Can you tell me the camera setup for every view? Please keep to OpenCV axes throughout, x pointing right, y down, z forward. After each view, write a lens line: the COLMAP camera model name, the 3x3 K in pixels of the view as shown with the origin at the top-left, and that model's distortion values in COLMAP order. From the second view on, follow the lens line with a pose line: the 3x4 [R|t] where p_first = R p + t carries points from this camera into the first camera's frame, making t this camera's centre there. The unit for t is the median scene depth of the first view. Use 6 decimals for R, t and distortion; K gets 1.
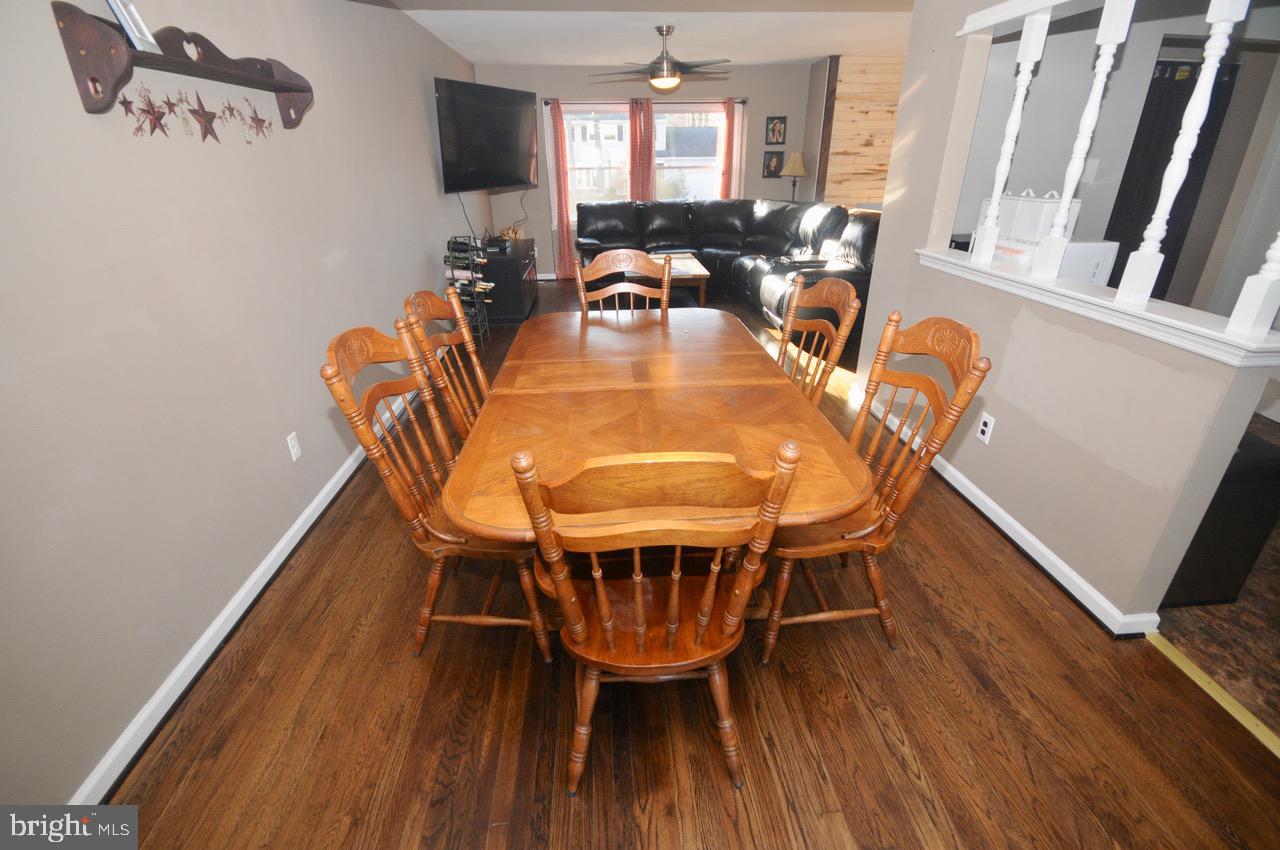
lens RADIAL K [[575.5, 0, 648.7], [0, 575.5, 436.1], [0, 0, 1]] dist [-0.000688, 0.001004]
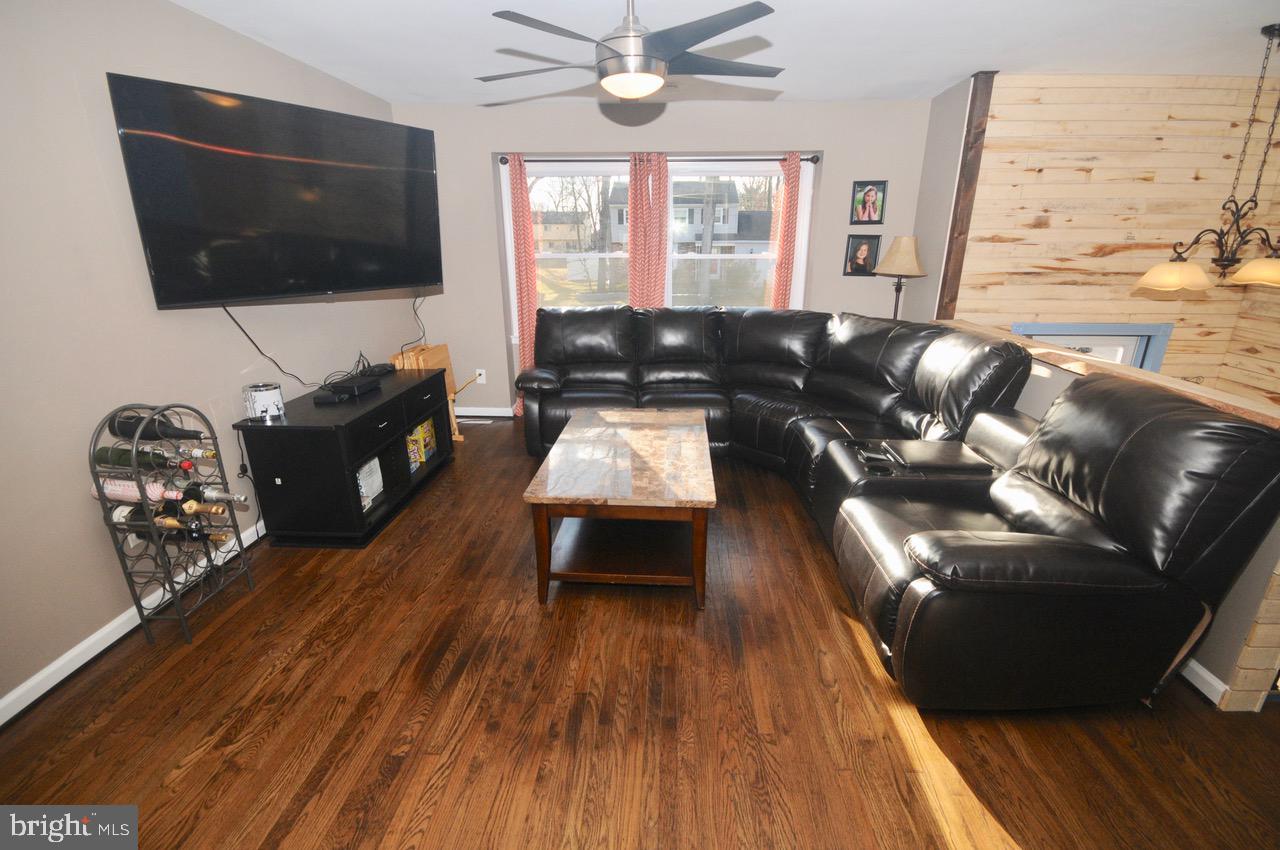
lens RADIAL K [[564.6, 0, 646.0], [0, 564.6, 429.1], [0, 0, 1]] dist [0.012333, -0.015142]
pose [[0.990835, 0.053691, -0.123949, 0.077951], [-0.069191, 0.989823, -0.124347, -0.210643], [0.116011, 0.131784, 0.984467, 0.430998]]
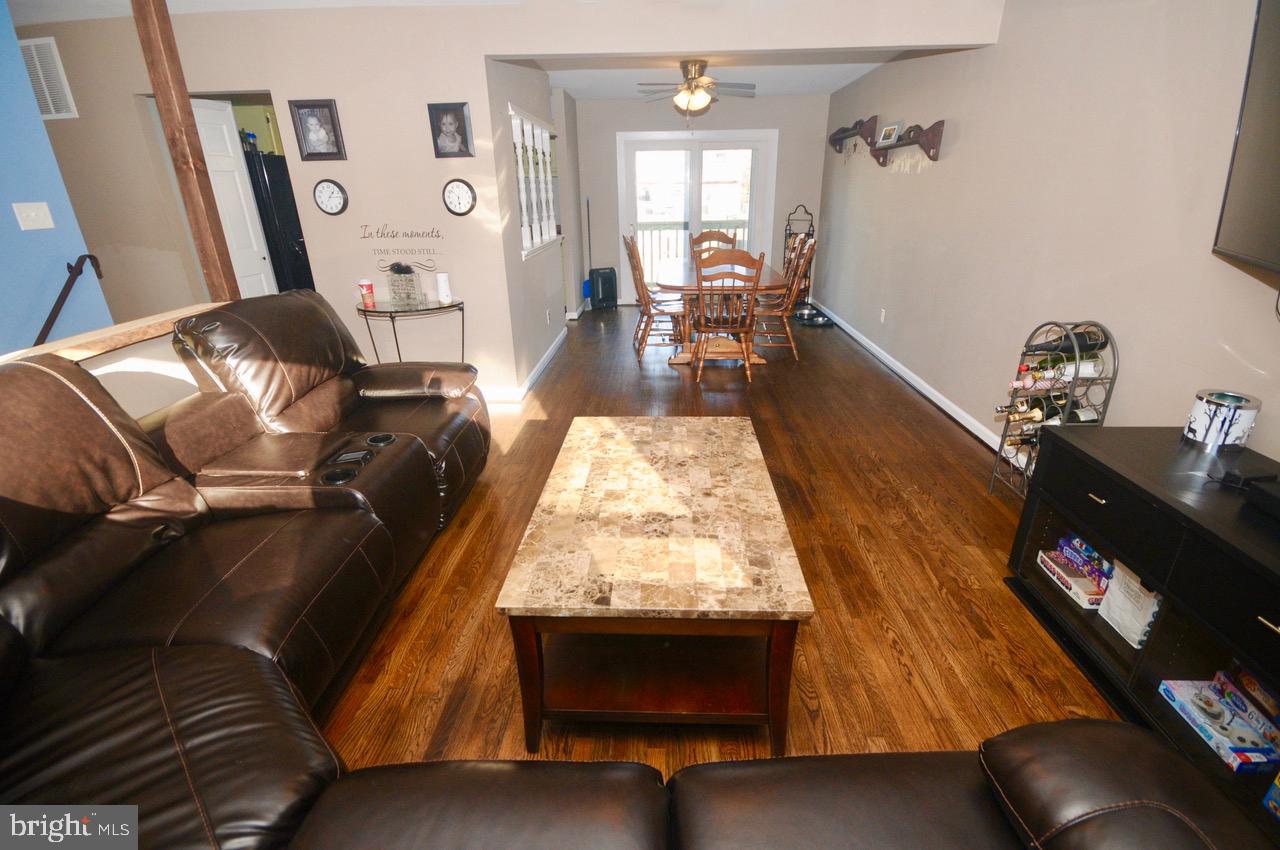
lens RADIAL K [[587.4, 0, 640.0], [0, 587.4, 425.0], [0, 0, 1]] dist [-0.001926, 0.000297]
pose [[-0.991252, -0.022077, 0.130123, -0.009918], [0.081524, 0.672922, 0.735207, -0.481379], [-0.103794, 0.739384, -0.665236, 1.001559]]
